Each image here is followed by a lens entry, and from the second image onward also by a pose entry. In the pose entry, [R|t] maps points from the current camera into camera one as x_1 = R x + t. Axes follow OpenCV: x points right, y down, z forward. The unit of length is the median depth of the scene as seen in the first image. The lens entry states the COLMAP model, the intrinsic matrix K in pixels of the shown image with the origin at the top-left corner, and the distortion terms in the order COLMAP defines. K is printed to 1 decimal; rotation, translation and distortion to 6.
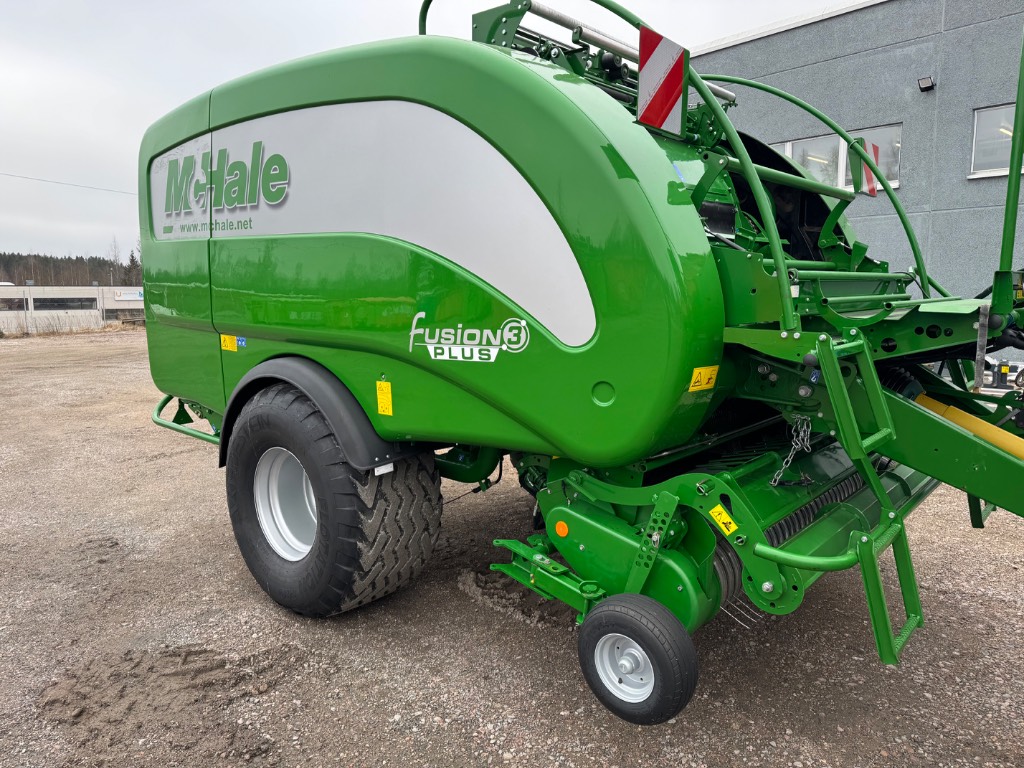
lens RADIAL K [[713.7, 0, 507.6], [0, 713.7, 384.8], [0, 0, 1]] dist [0.093794, -0.108262]
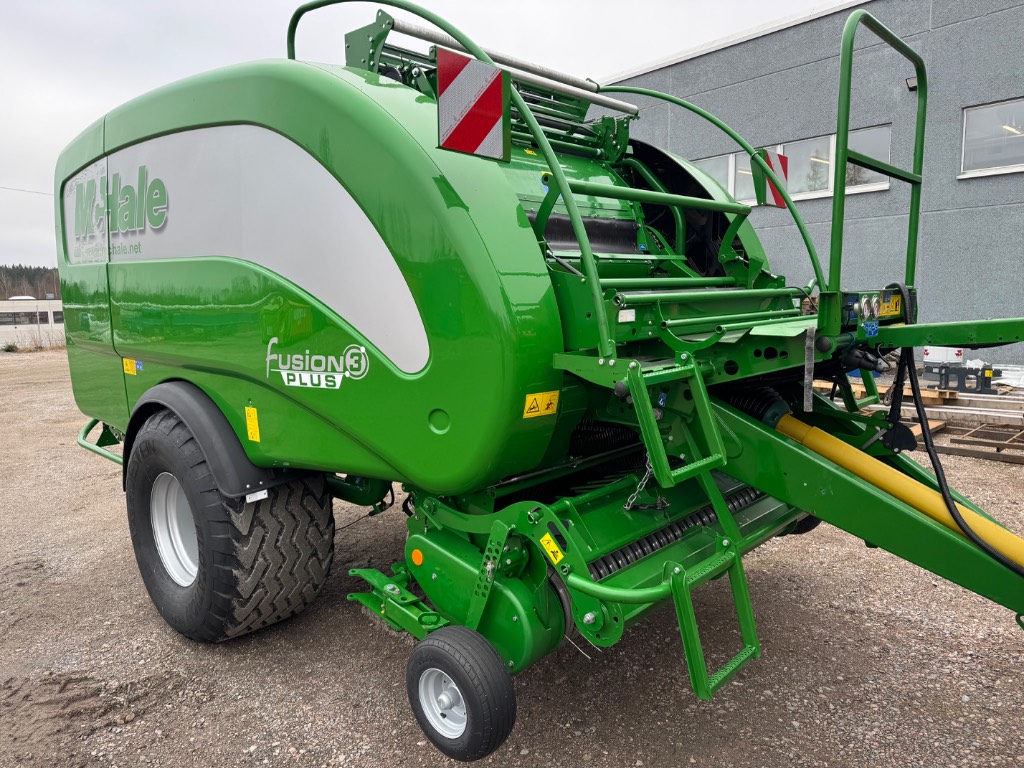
lens RADIAL K [[717.7, 0, 516.4], [0, 717.7, 387.7], [0, 0, 1]] dist [0.083764, -0.107350]
pose [[0.999666, -0.013536, -0.021996, 0.208684], [0.013475, 0.999905, -0.002931, -0.023287], [0.022034, 0.002633, 0.999754, 0.011751]]
